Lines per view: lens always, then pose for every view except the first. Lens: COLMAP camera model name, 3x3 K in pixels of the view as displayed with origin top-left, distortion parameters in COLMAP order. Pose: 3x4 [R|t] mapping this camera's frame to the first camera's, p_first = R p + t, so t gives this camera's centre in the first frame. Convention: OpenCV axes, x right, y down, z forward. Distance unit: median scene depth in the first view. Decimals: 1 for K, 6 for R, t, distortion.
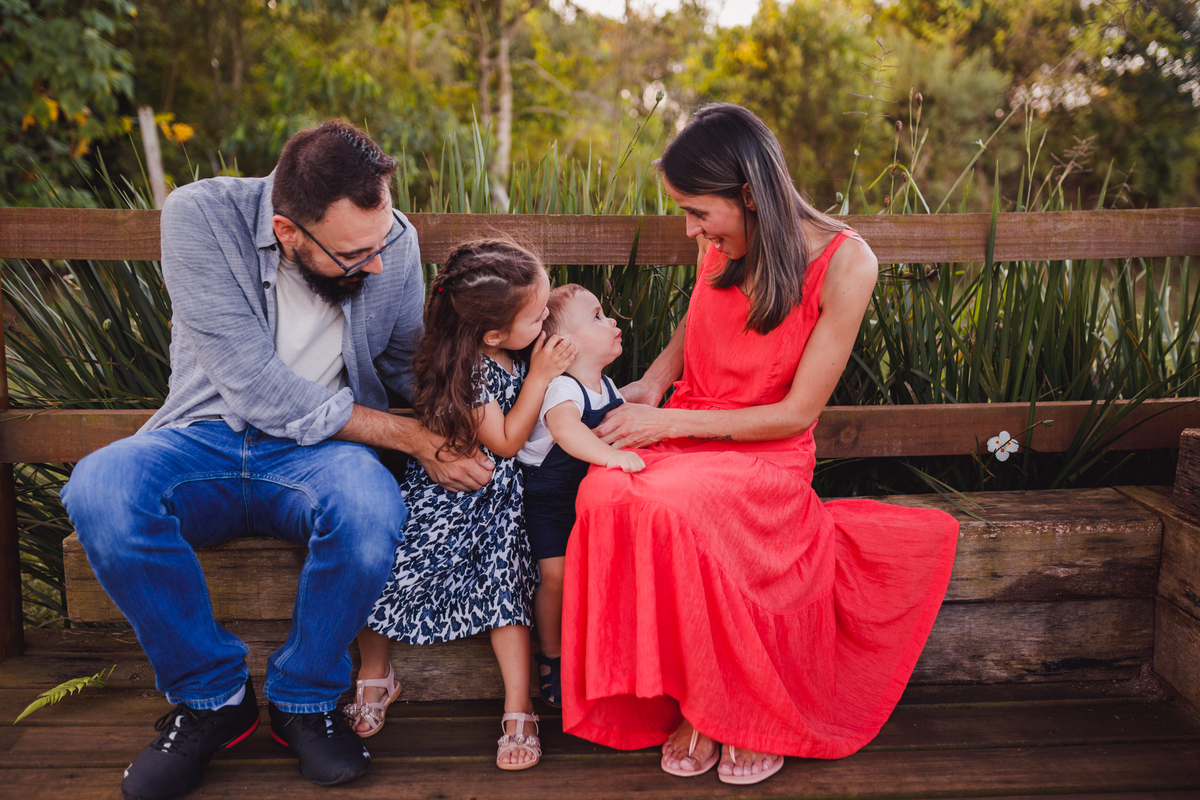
lens RADIAL K [[1144.0, 0, 608.7], [0, 1144.0, 398.3], [0, 0, 1]] dist [-0.072985, 0.100672]
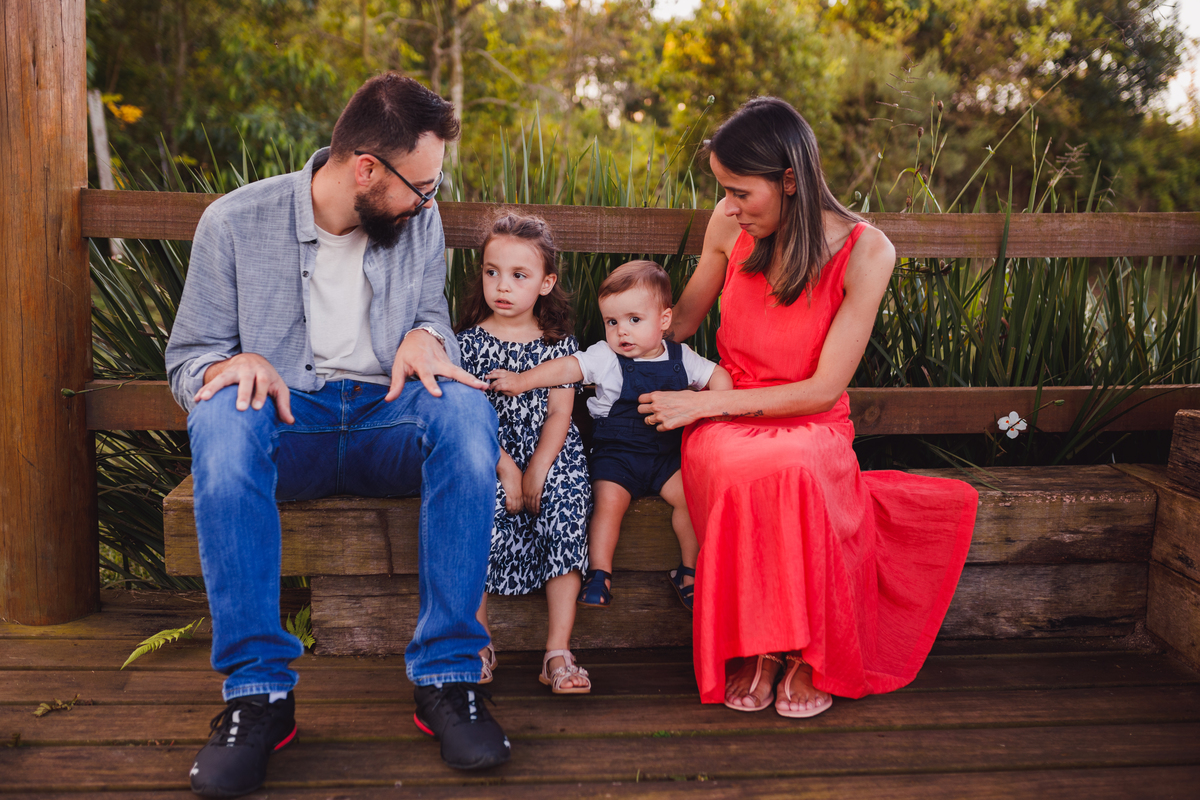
lens RADIAL K [[1144.0, 0, 608.7], [0, 1144.0, 398.3], [0, 0, 1]] dist [-0.072985, 0.100672]
pose [[0.999060, 0.012785, 0.041432, -0.096281], [-0.012968, 0.999907, 0.004153, 0.017608], [-0.041375, -0.004686, 0.999133, -0.089651]]
